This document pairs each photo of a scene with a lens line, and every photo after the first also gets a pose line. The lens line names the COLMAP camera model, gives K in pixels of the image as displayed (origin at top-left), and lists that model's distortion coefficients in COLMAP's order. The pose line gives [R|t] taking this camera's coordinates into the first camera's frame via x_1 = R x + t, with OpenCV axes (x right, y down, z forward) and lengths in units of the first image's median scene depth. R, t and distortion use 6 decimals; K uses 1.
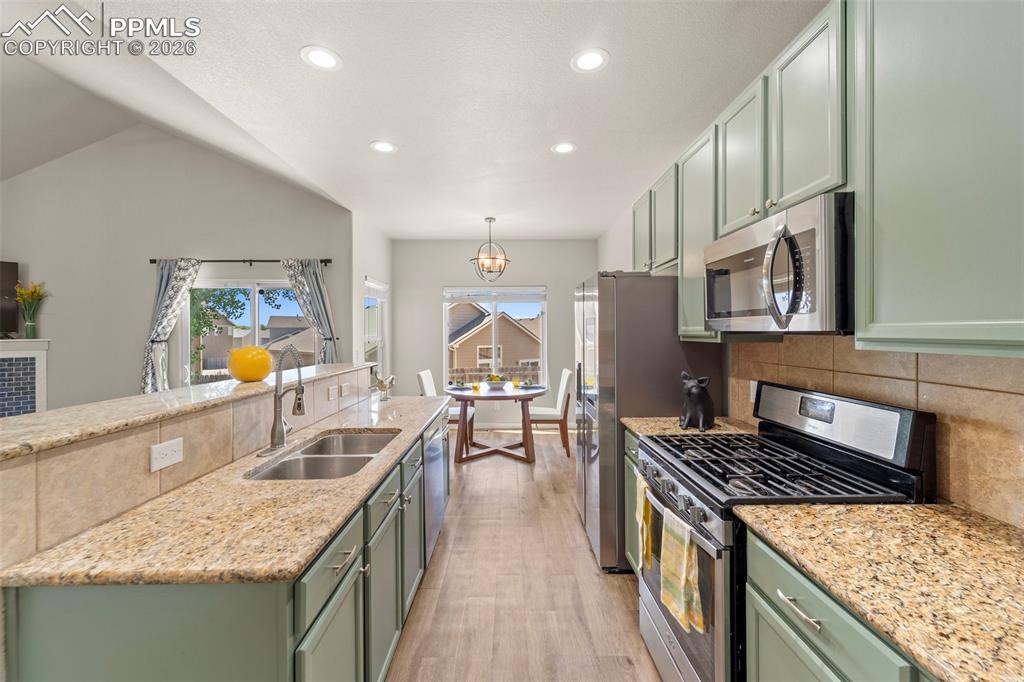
lens RADIAL K [[419.3, 0, 512.5], [0, 419.3, 333.5], [0, 0, 1]] dist [0.007829, -0.001589]
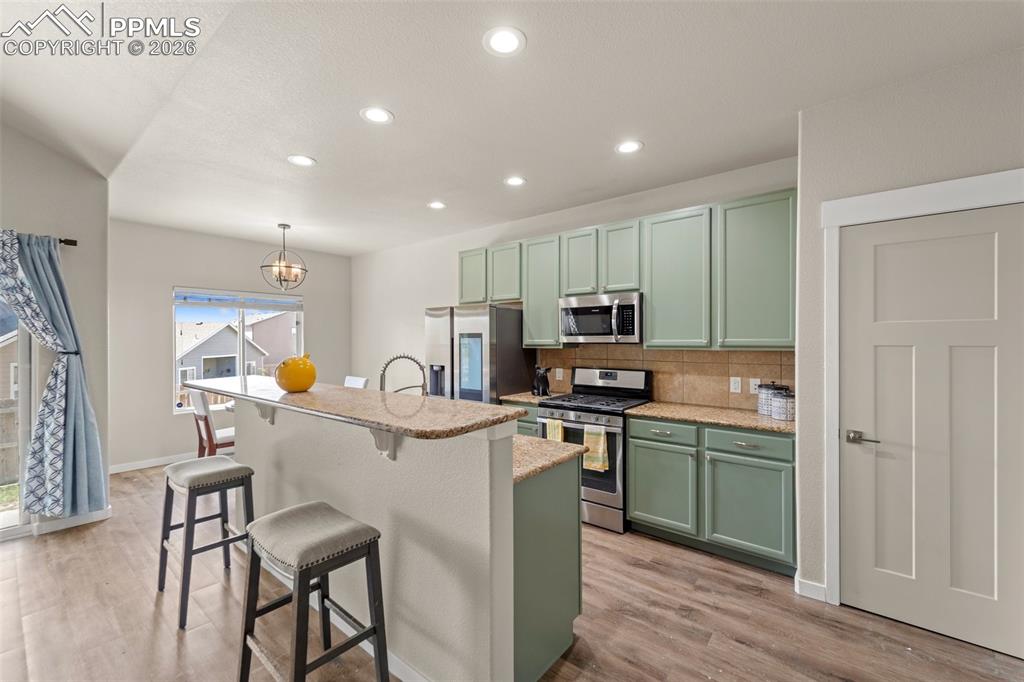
lens RADIAL K [[419.3, 0, 517.0], [0, 419.3, 341.8], [0, 0, 1]] dist [0.007829, -0.001589]
pose [[0.632297, -0.000874, 0.774725, -0.916467], [0.002581, 0.999996, -0.000979, -0.004820], [-0.774721, 0.002618, 0.632297, -0.054676]]
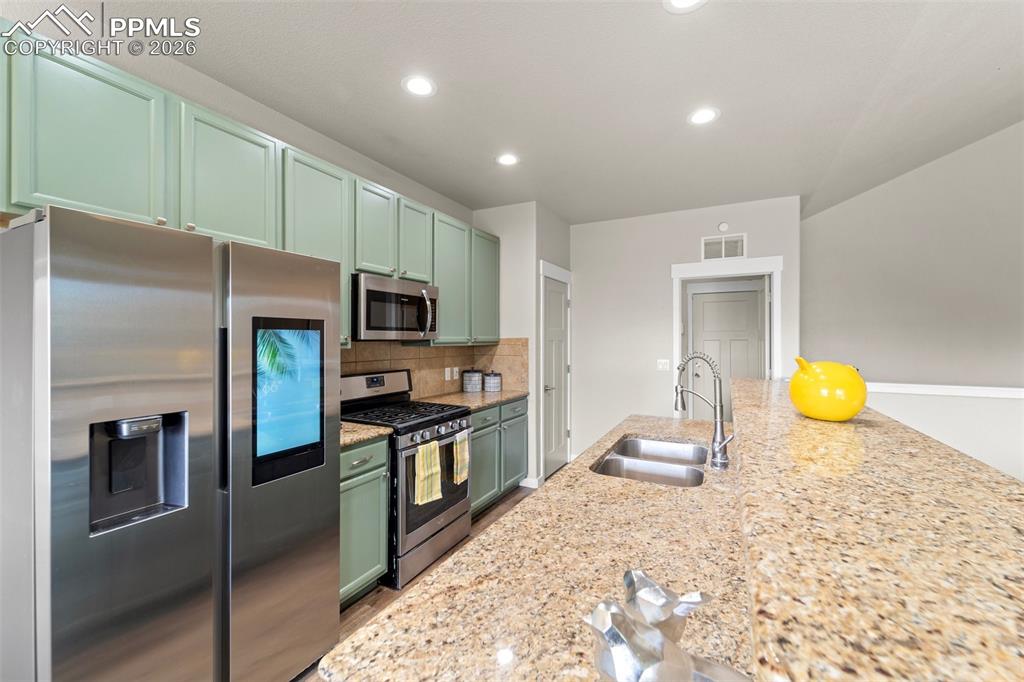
lens RADIAL K [[419.3, 0, 513.8], [0, 419.3, 339.2], [0, 0, 1]] dist [0.007829, -0.001589]
pose [[-0.884927, 0.004939, 0.465703, -0.436344], [0.006755, 0.999975, 0.002229, -0.004260], [-0.465680, 0.005119, -0.884938, 1.518858]]
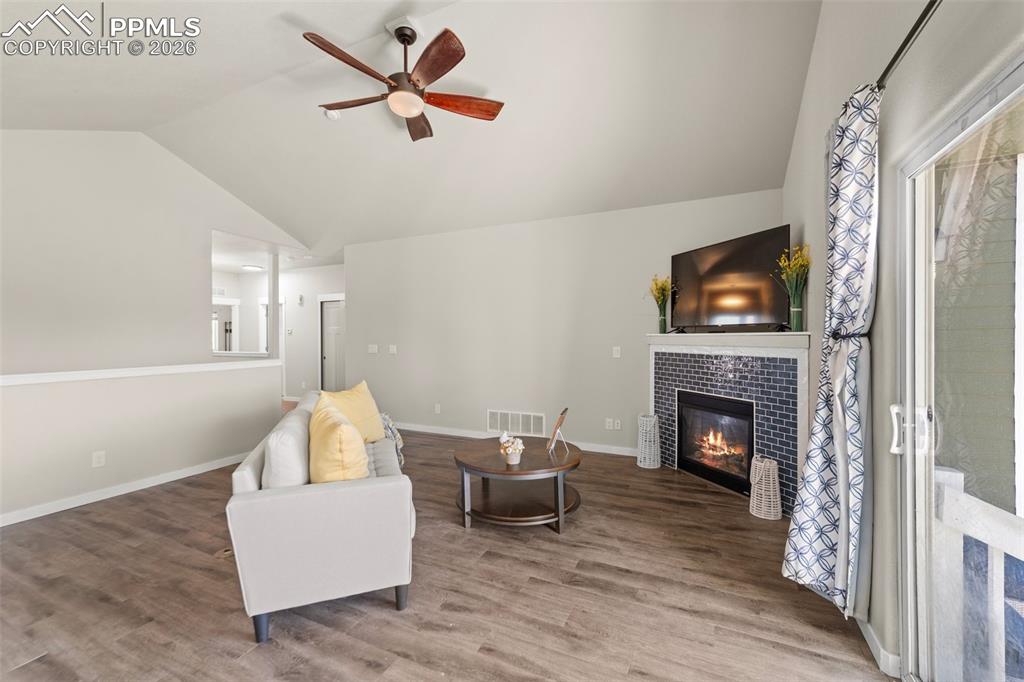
lens RADIAL K [[419.3, 0, 508.0], [0, 419.3, 339.8], [0, 0, 1]] dist [0.007829, -0.001589]
pose [[-0.434691, 0.010713, -0.900516, -0.590281], [0.000182, 0.999930, 0.011808, 0.031915], [0.900580, 0.004969, -0.434662, 1.591220]]
